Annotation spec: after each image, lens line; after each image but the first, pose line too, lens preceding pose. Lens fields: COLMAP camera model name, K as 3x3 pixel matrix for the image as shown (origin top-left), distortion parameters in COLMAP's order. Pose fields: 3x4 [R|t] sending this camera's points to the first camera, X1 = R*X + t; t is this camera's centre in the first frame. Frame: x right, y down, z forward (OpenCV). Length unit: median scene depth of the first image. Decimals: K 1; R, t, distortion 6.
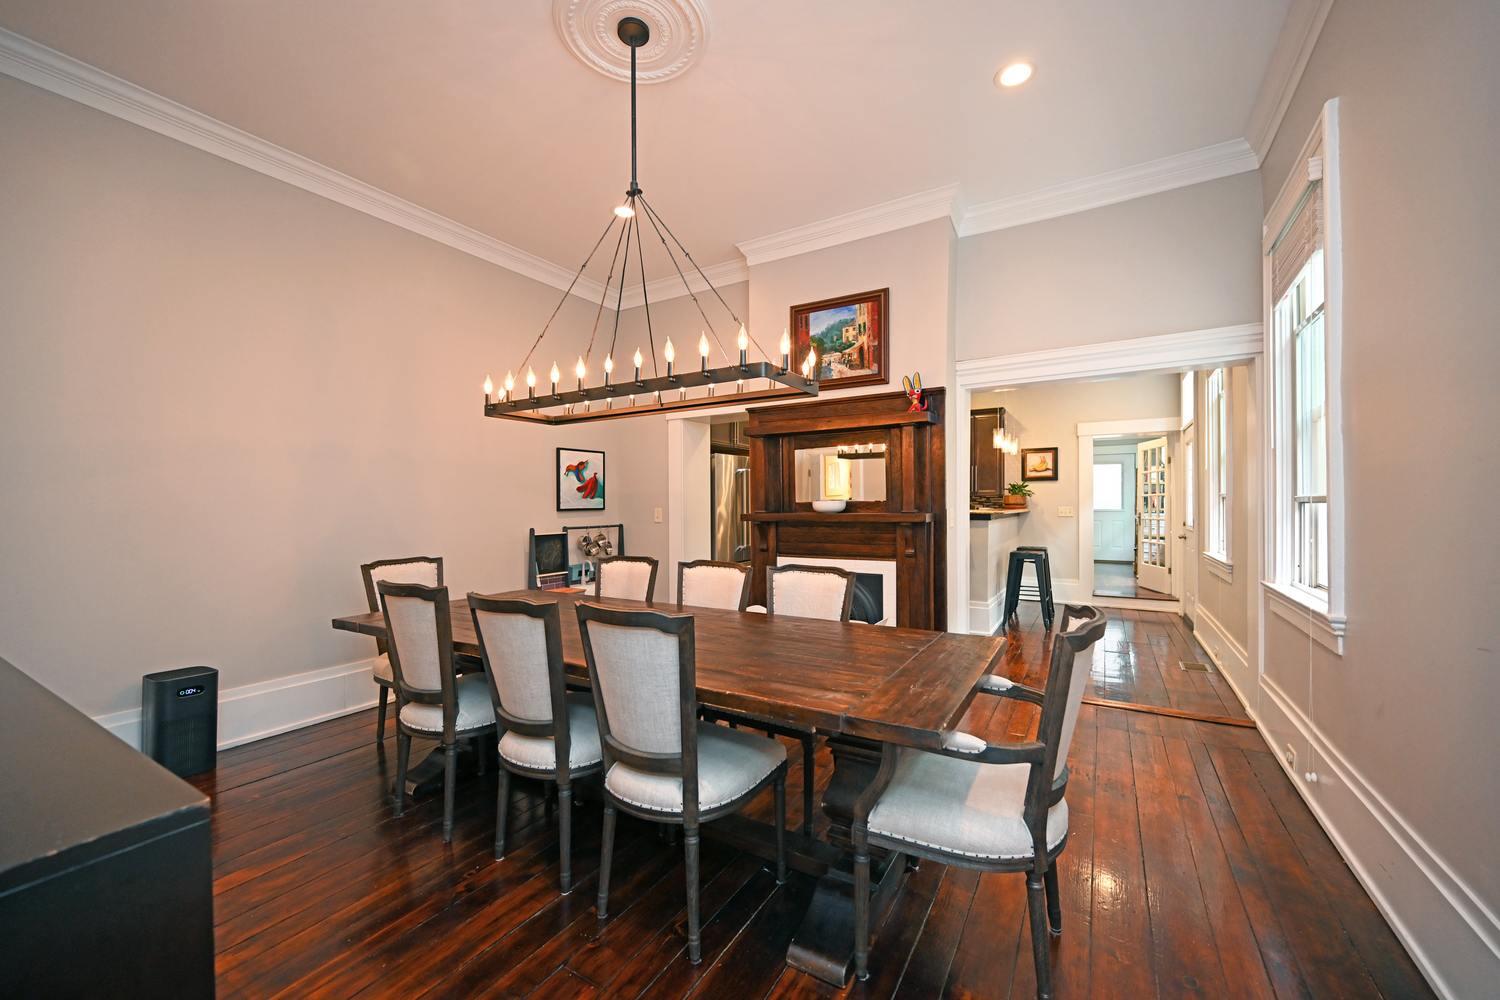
lens RADIAL K [[590.7, 0, 749.9], [0, 590.7, 501.3], [0, 0, 1]] dist [-0.000588, -0.000310]
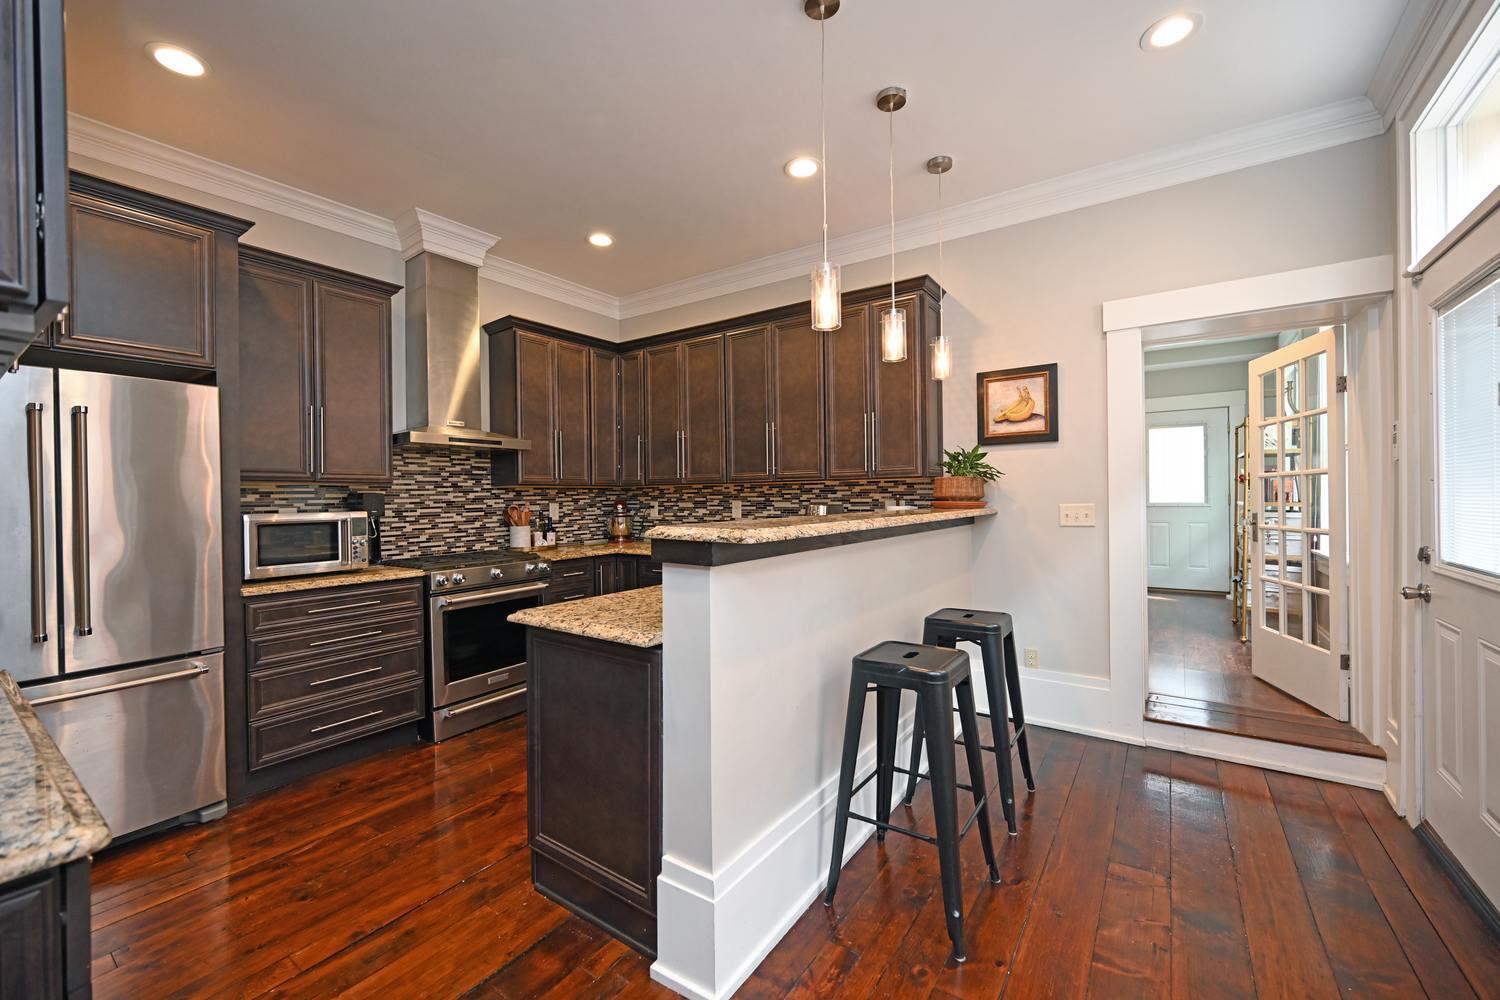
lens RADIAL K [[602.6, 0, 752.3], [0, 602.6, 498.5], [0, 0, 1]] dist [-0.001495, -0.000529]
pose [[0.997495, -0.010648, -0.069937, 0.328697], [0.011295, 0.999897, 0.008859, -0.000475], [0.069836, -0.009626, 0.997512, 0.546012]]
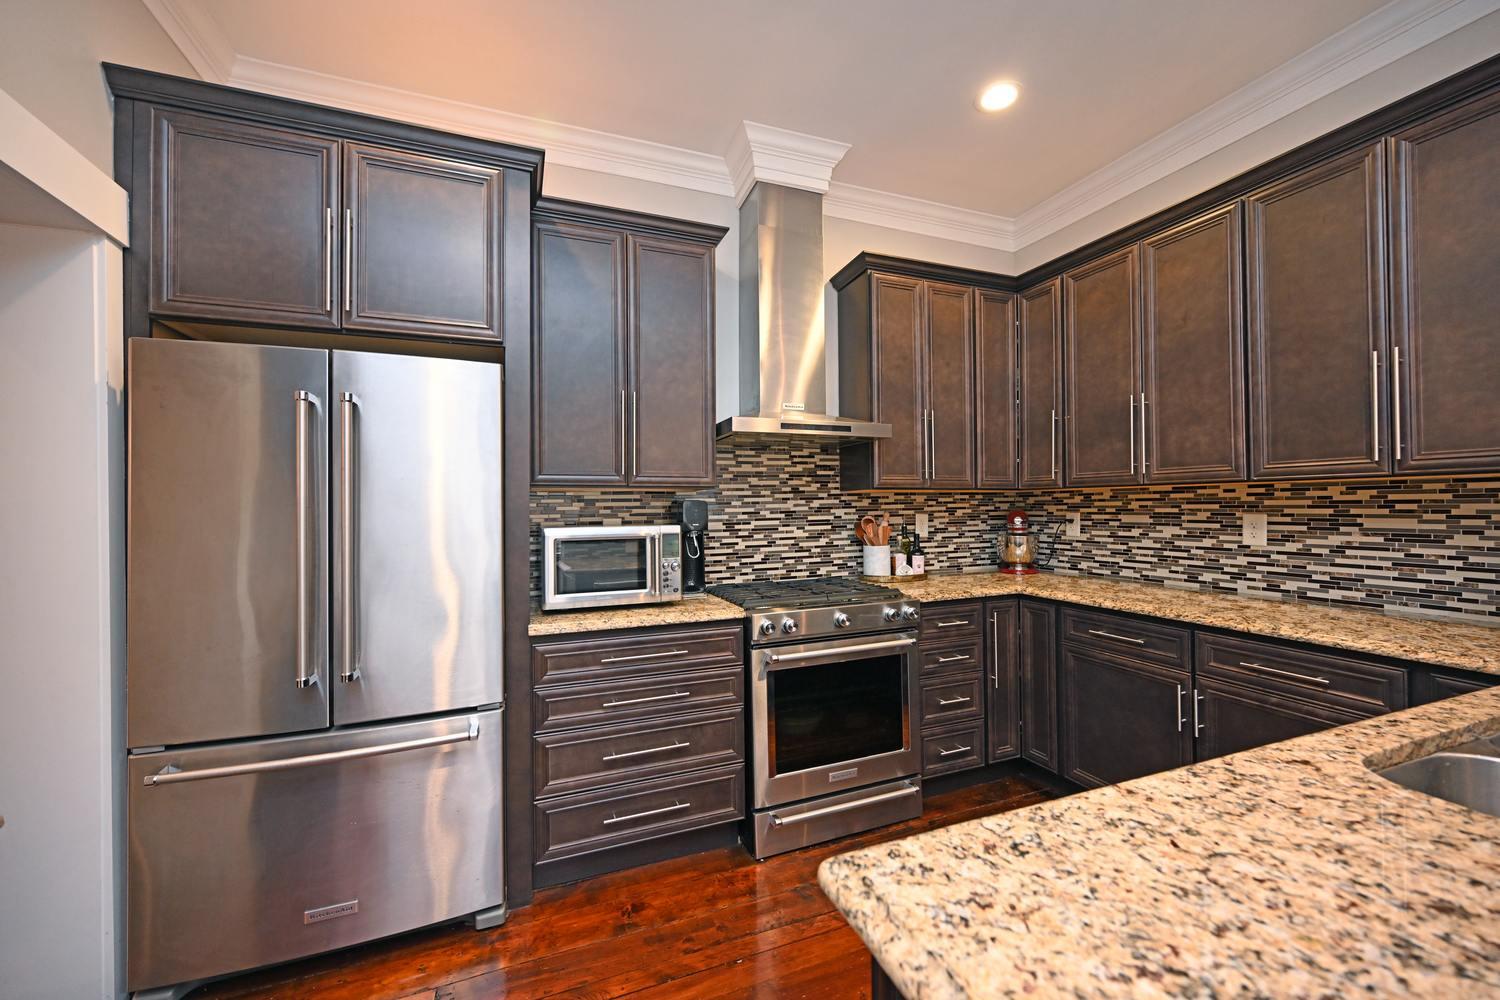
lens RADIAL K [[590.7, 0, 749.9], [0, 590.7, 501.3], [0, 0, 1]] dist [-0.000588, -0.000310]
pose [[0.791510, -0.010601, -0.611065, 0.250698], [0.011023, 0.999935, -0.003069, -0.001955], [0.611057, -0.004307, 0.791575, 0.720870]]
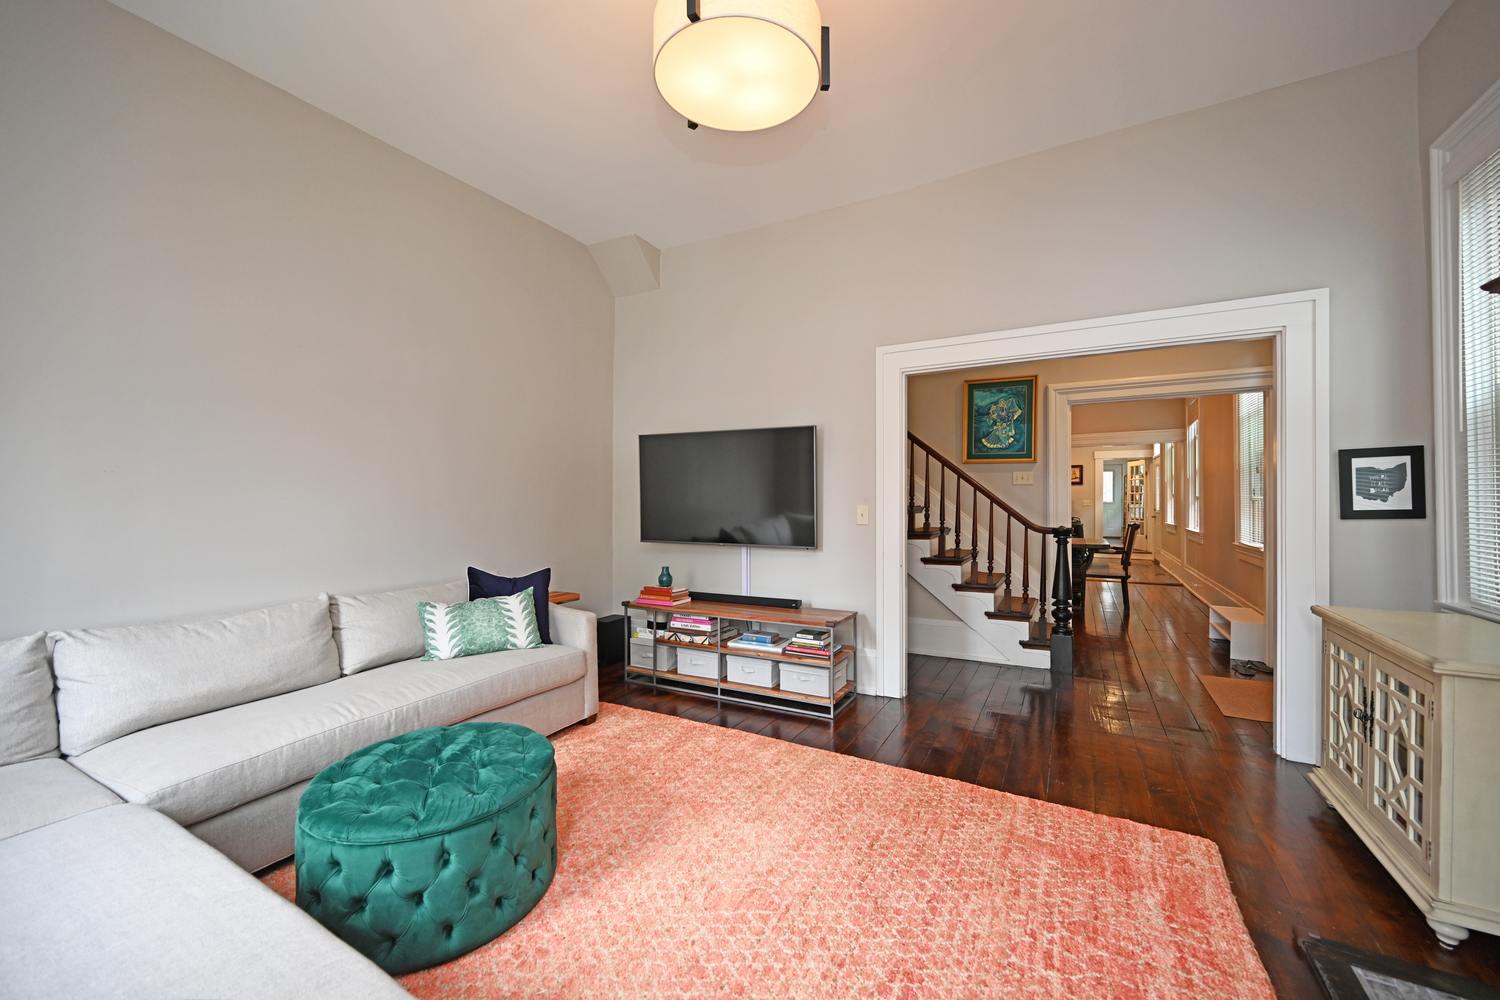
lens RADIAL K [[590.7, 0, 749.9], [0, 590.7, 501.3], [0, 0, 1]] dist [-0.000588, -0.000310]
pose [[0.999323, -0.003594, 0.036608, -0.502651], [0.003254, 0.999951, 0.009343, -0.005661], [-0.036640, -0.009218, 0.999286, -0.672003]]
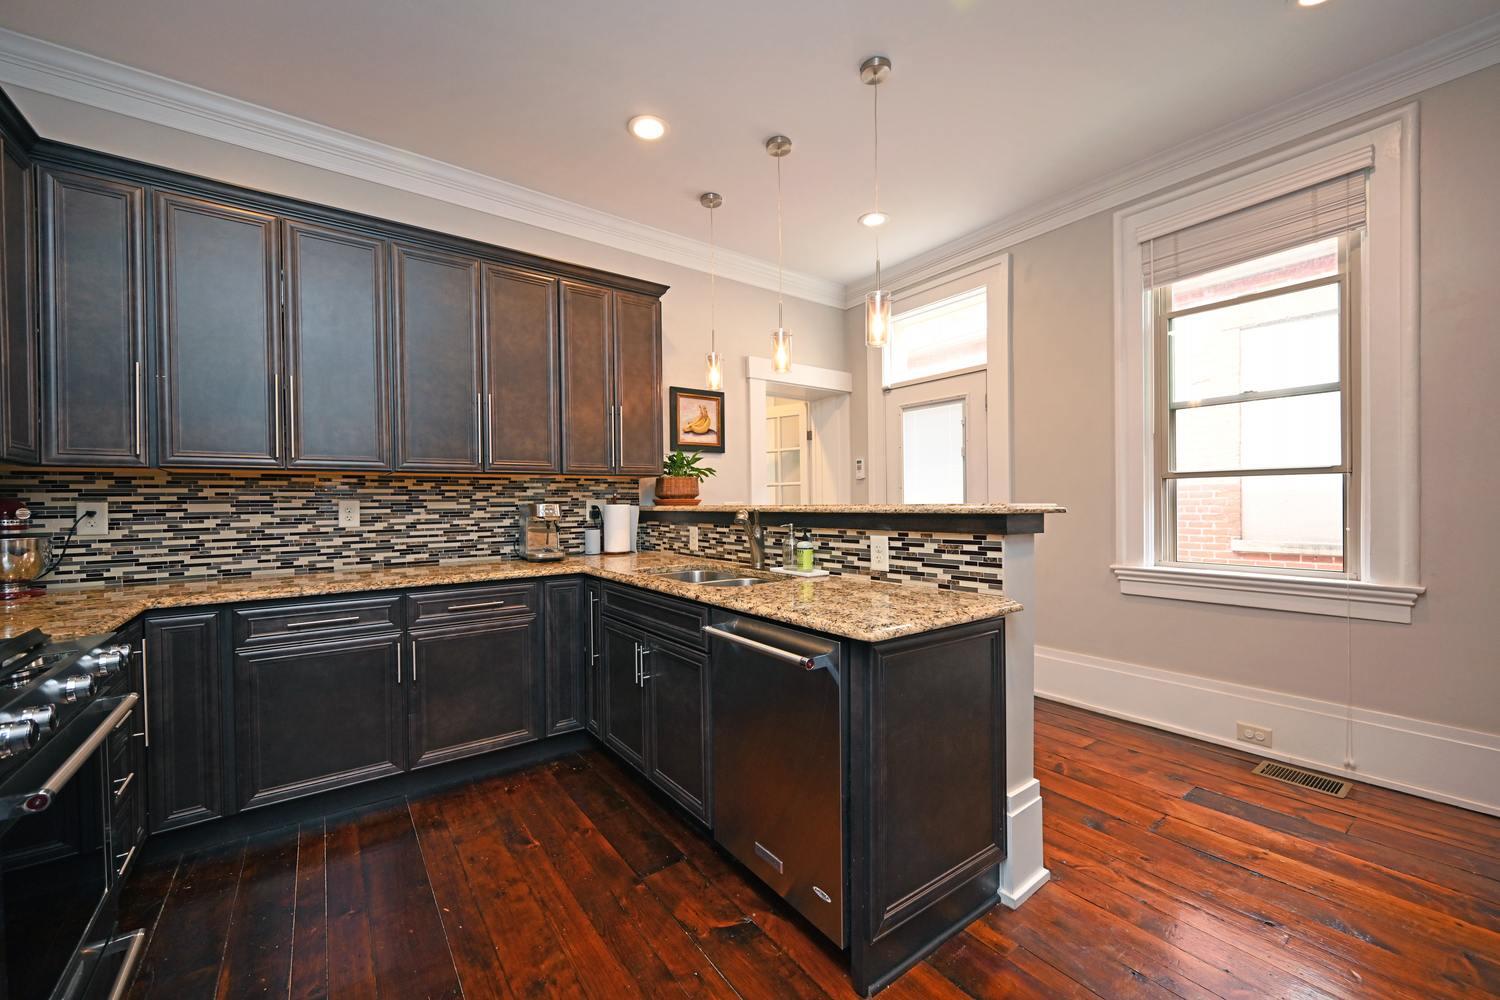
lens RADIAL K [[585.8, 0, 751.0], [0, 585.8, 507.2], [0, 0, 1]] dist [-0.001899, -0.000180]
pose [[0.382545, -0.013432, 0.923839, 0.025799], [0.007356, 0.999907, 0.011492, 0.008763], [-0.923908, 0.002400, 0.382608, 0.761923]]
